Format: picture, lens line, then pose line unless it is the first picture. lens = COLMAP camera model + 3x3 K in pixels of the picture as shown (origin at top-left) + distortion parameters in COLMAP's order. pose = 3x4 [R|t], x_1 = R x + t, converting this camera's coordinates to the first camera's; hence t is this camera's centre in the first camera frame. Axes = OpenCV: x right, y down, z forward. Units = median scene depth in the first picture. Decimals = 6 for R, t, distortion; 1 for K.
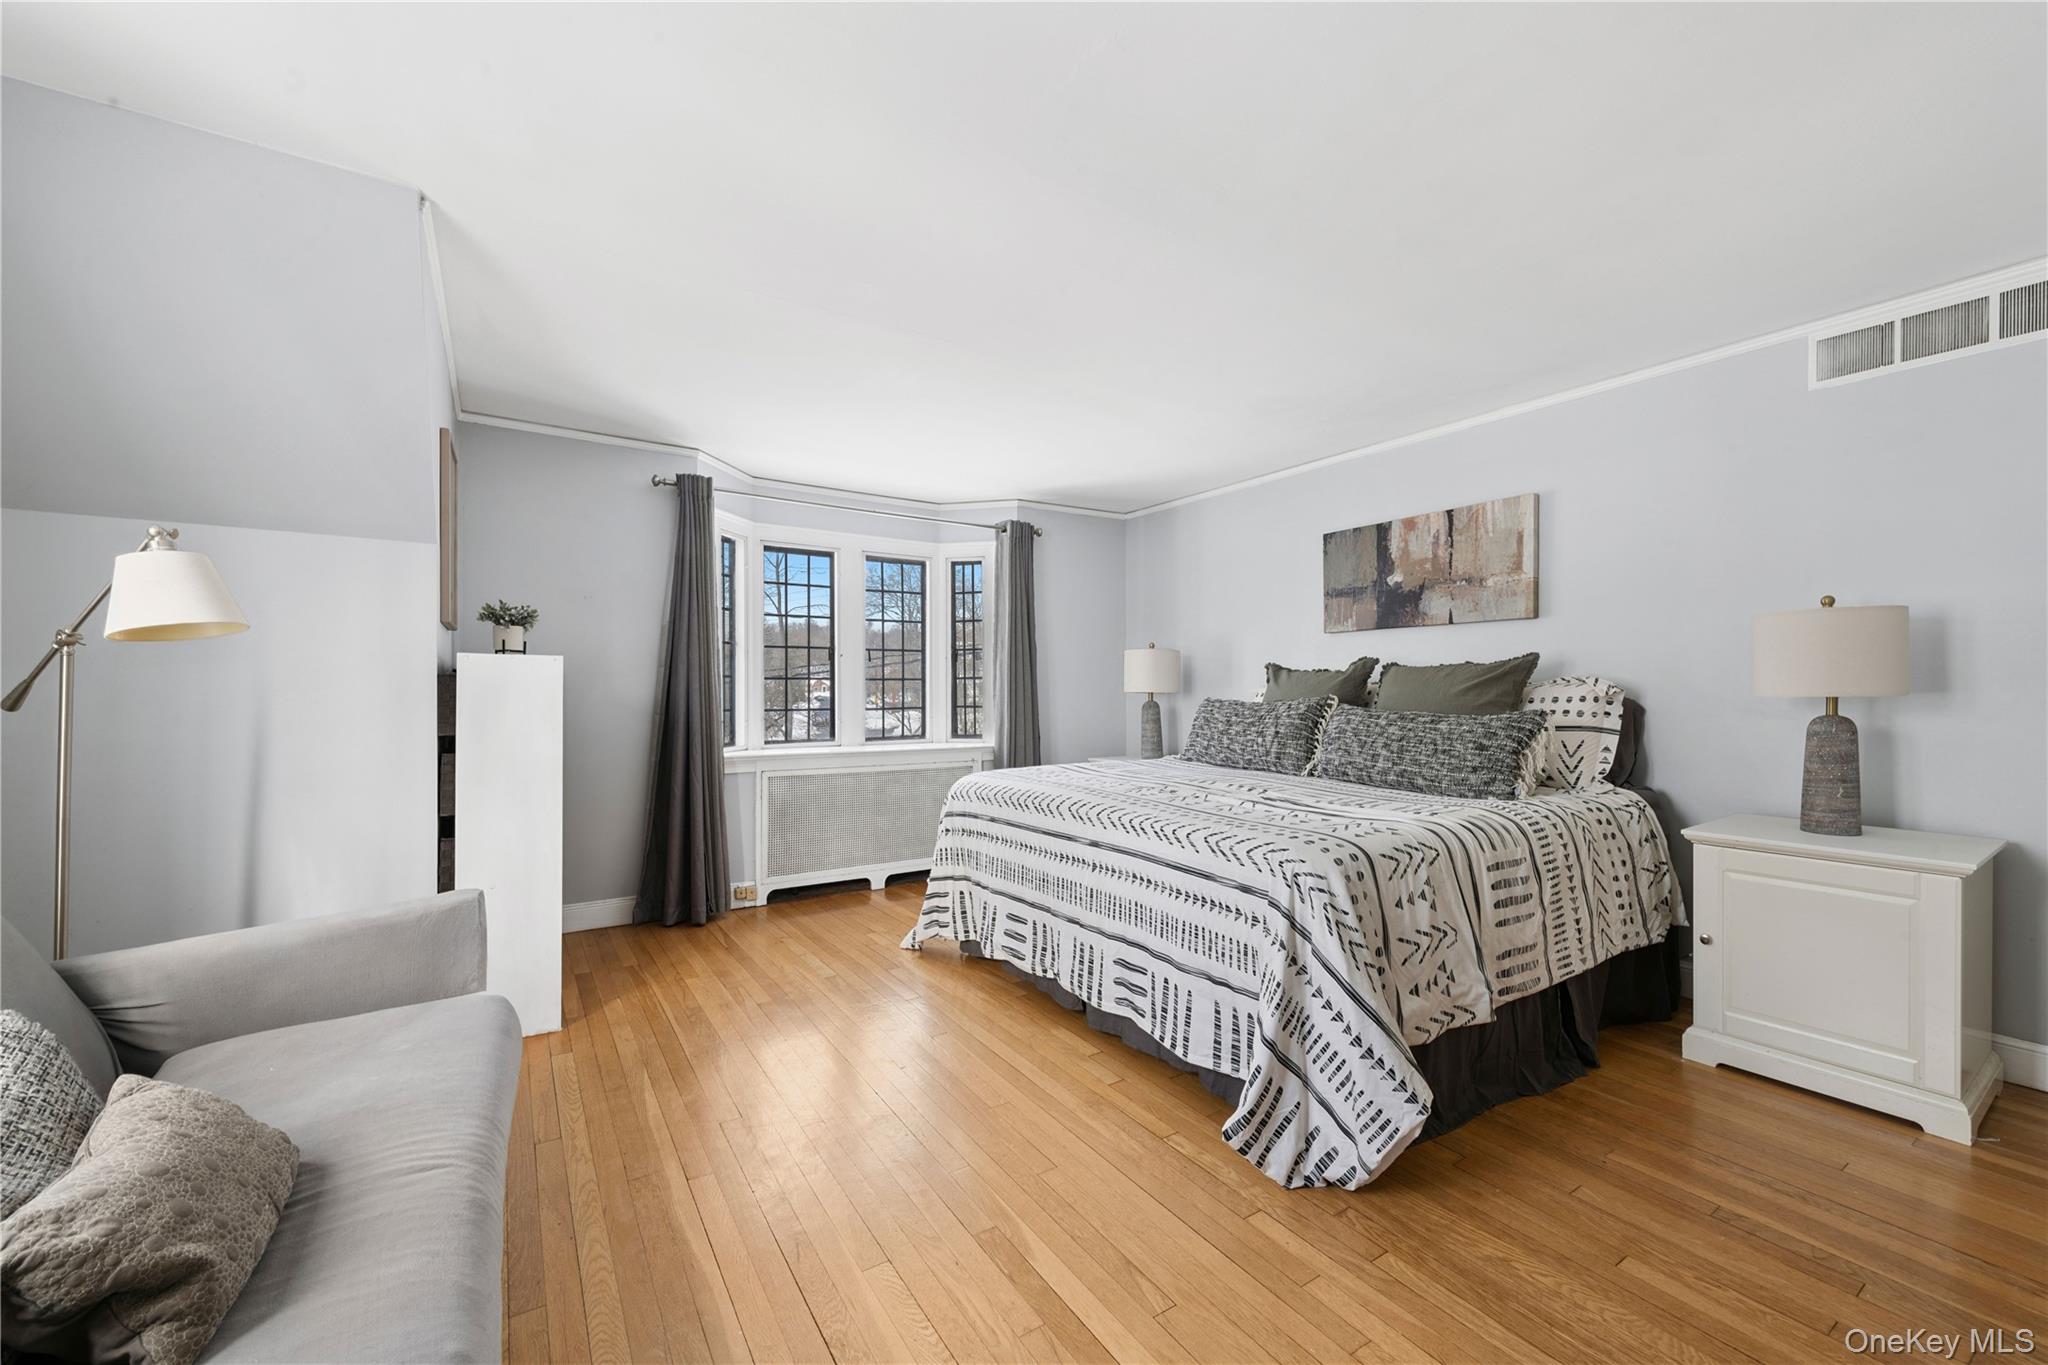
lens RADIAL K [[800.4, 0, 1023.4], [0, 800.4, 685.6], [0, 0, 1]] dist [0.008936, -0.000564]
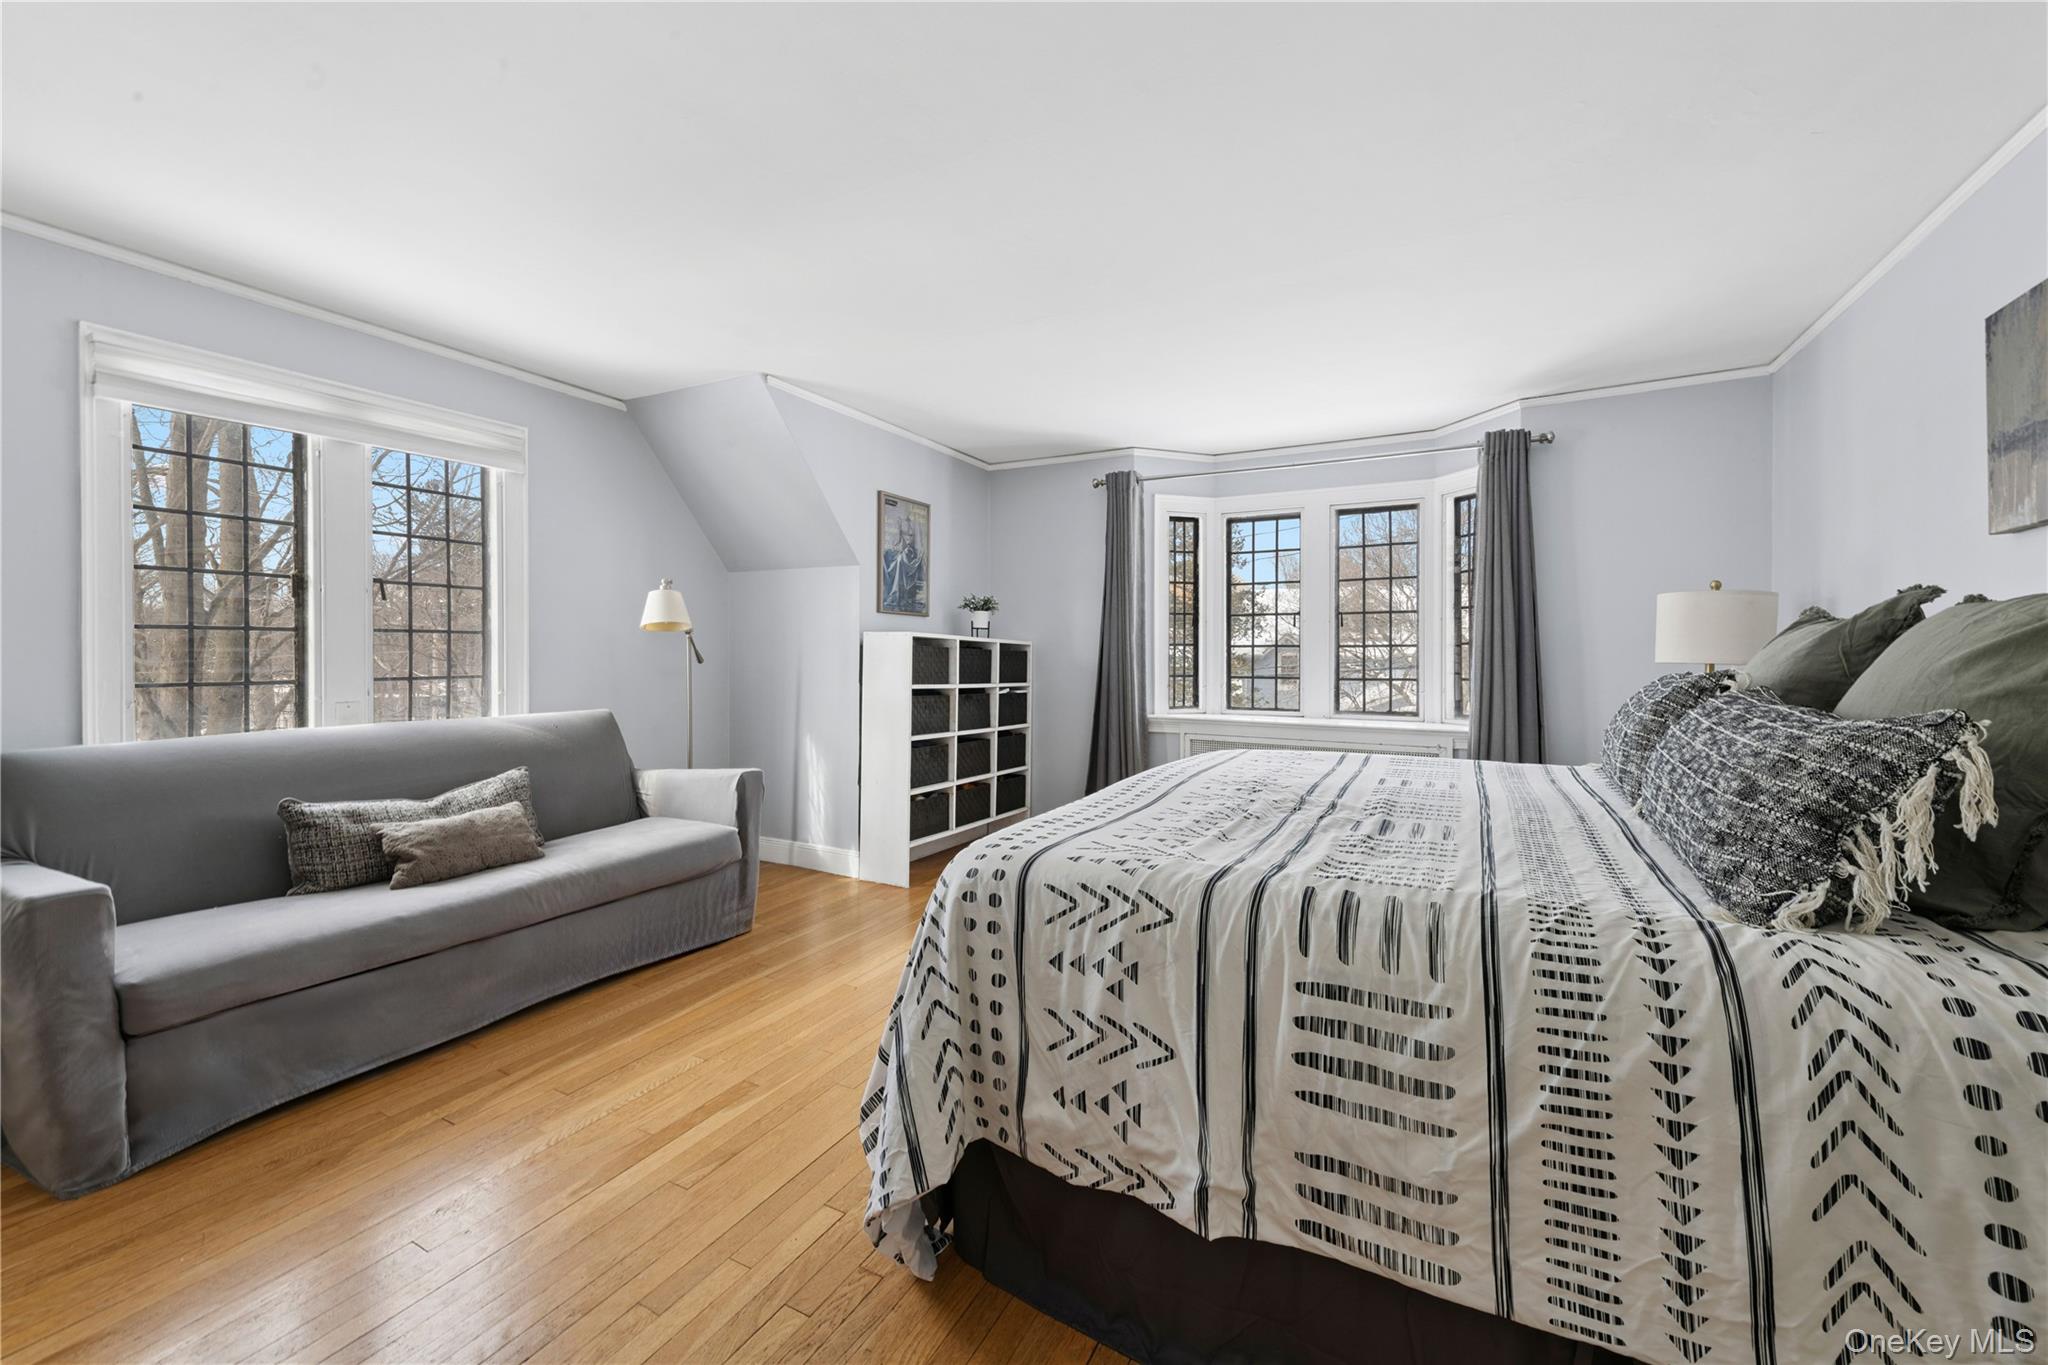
lens RADIAL K [[800.4, 0, 1039.3], [0, 800.4, 652.3], [0, 0, 1]] dist [0.008936, -0.000564]
pose [[0.498178, -0.002218, -0.867072, 0.906965], [-0.000022, 0.999997, -0.002571, 0.004248], [0.867075, 0.001299, 0.498177, 0.545250]]
